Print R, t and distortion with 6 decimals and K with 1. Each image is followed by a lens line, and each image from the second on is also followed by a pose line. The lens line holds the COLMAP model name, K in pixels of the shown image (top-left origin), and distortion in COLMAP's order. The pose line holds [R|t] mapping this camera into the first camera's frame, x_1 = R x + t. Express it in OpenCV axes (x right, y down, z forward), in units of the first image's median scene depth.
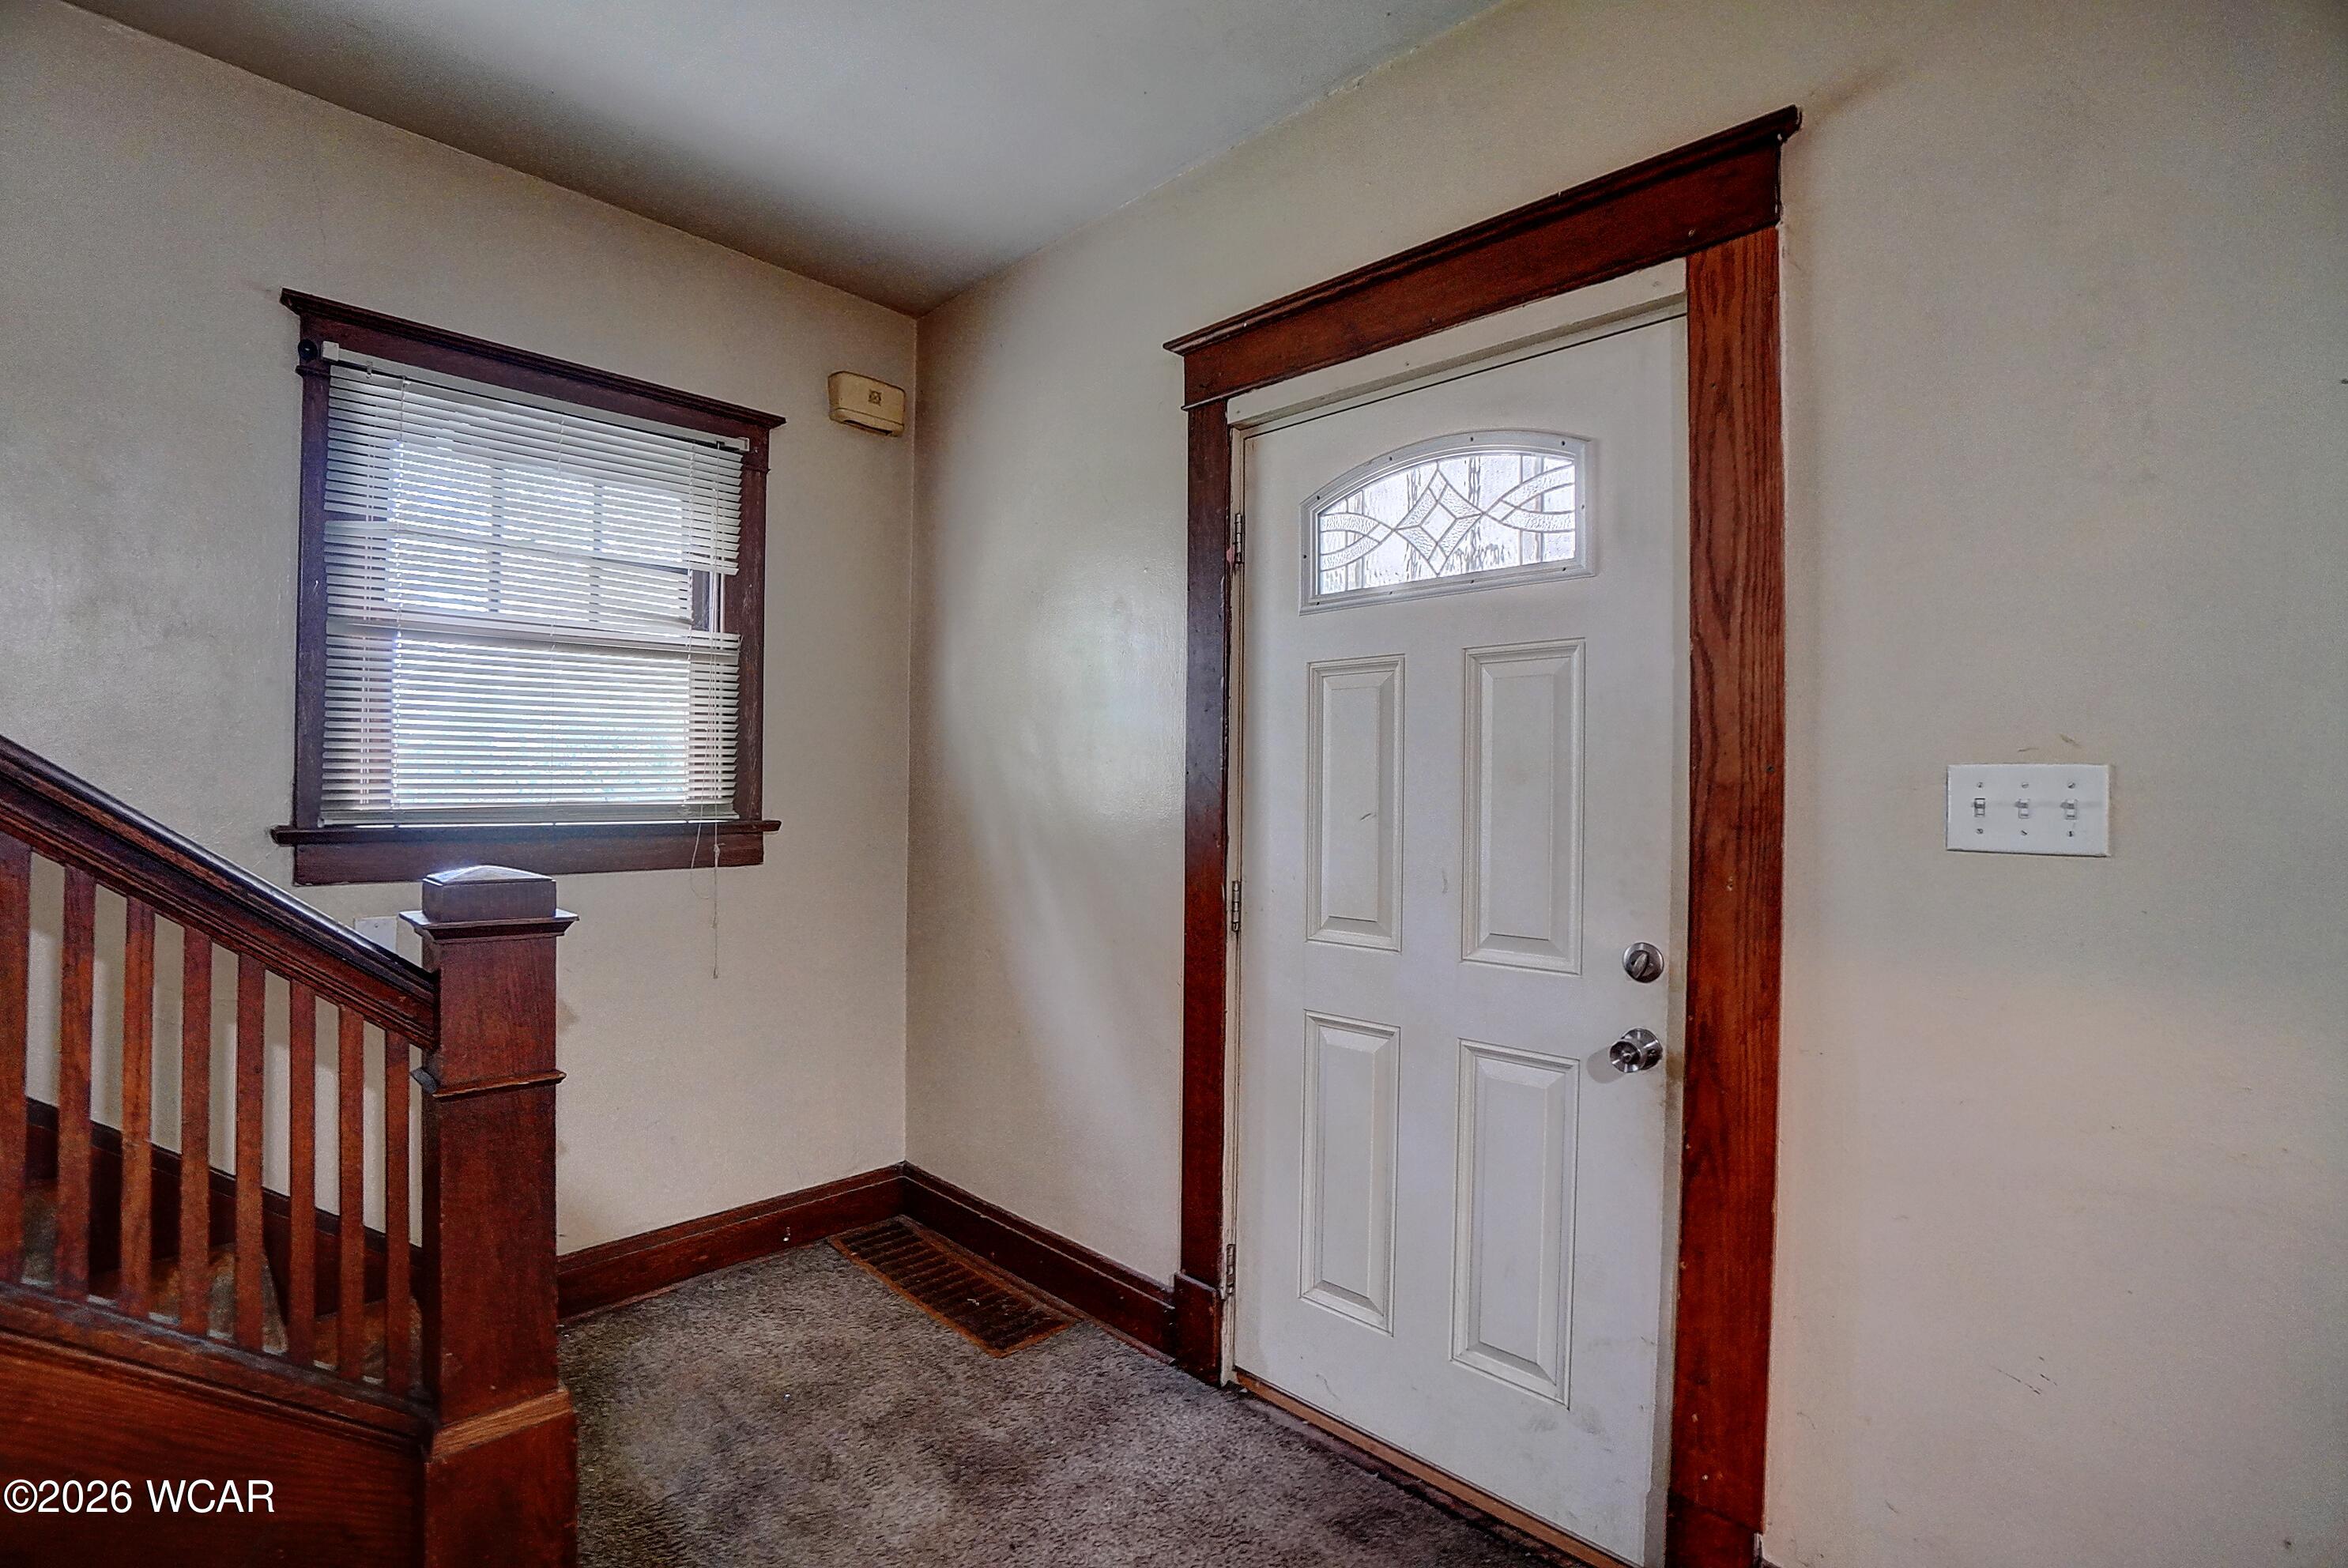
lens RADIAL K [[1038.4, 0, 1145.5], [0, 1038.4, 786.8], [0, 0, 1]] dist [-0.069136, 0.025175]
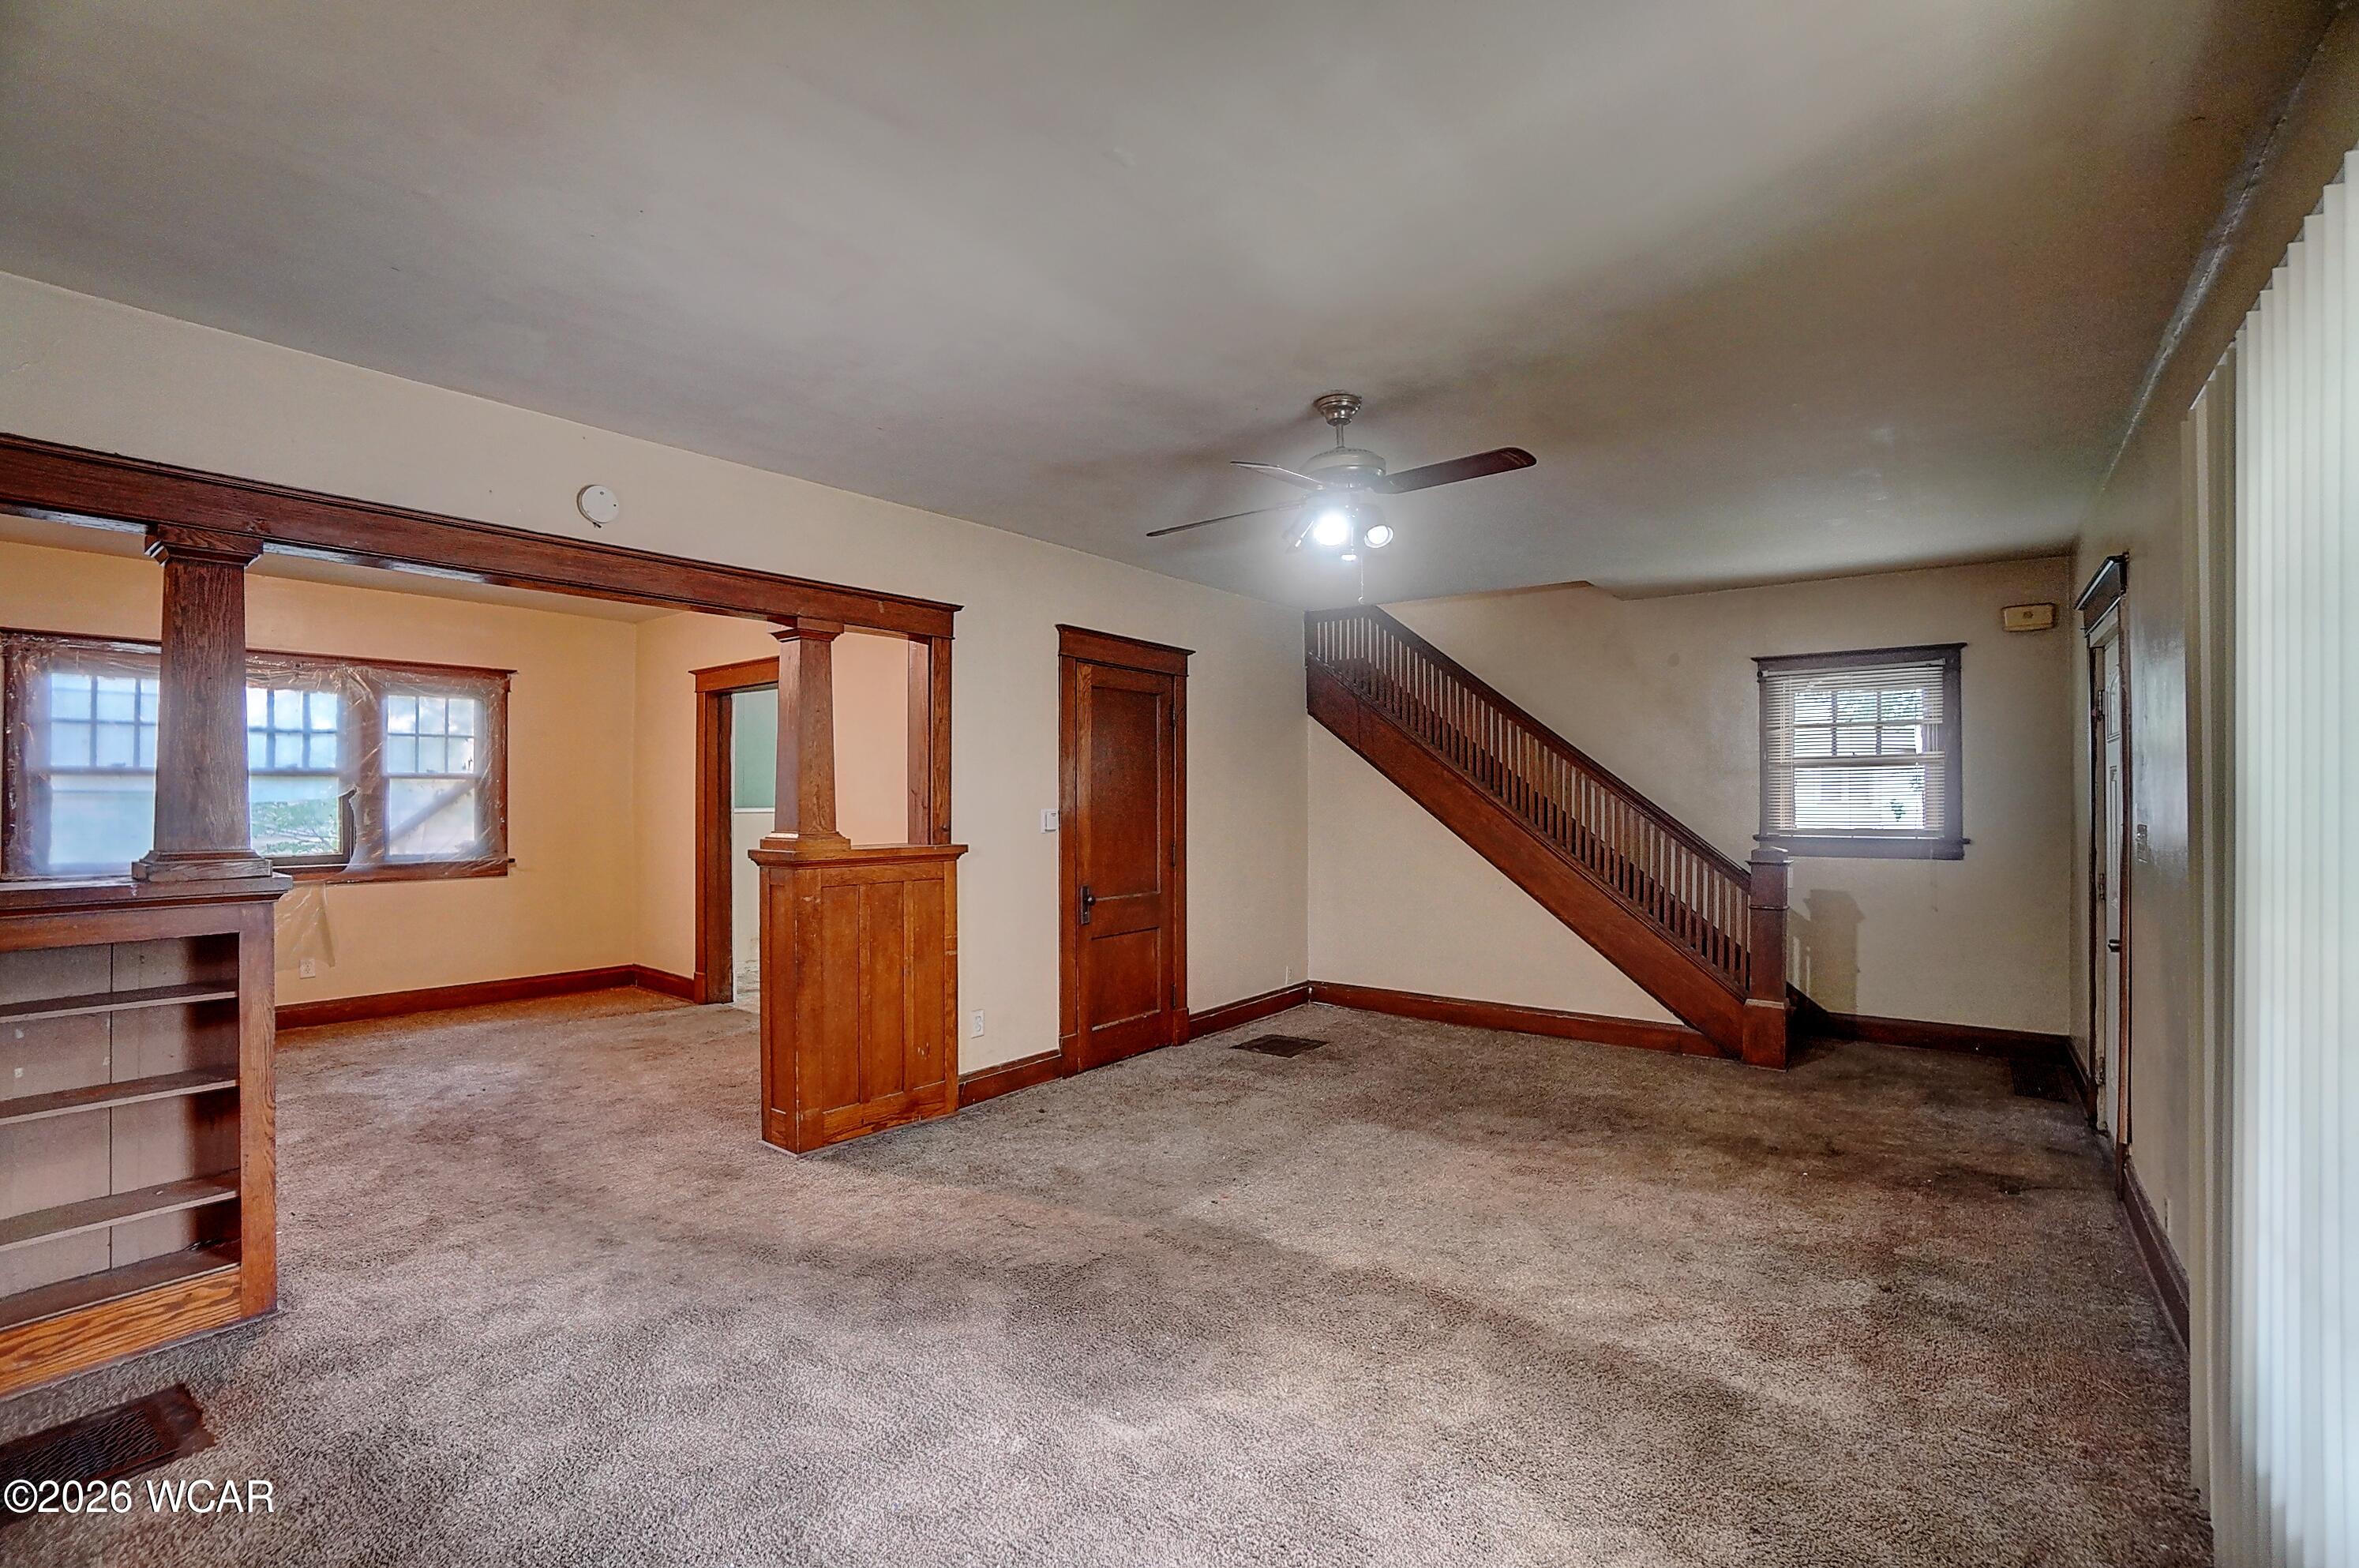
lens RADIAL K [[1043.3, 0, 1150.9], [0, 1043.3, 786.9], [0, 0, 1]] dist [-0.069136, 0.025175]
pose [[0.105486, -0.020231, -0.994215, 2.183981], [0.002527, 0.999795, -0.020076, -0.052468], [0.994418, -0.000395, 0.105516, -1.242183]]
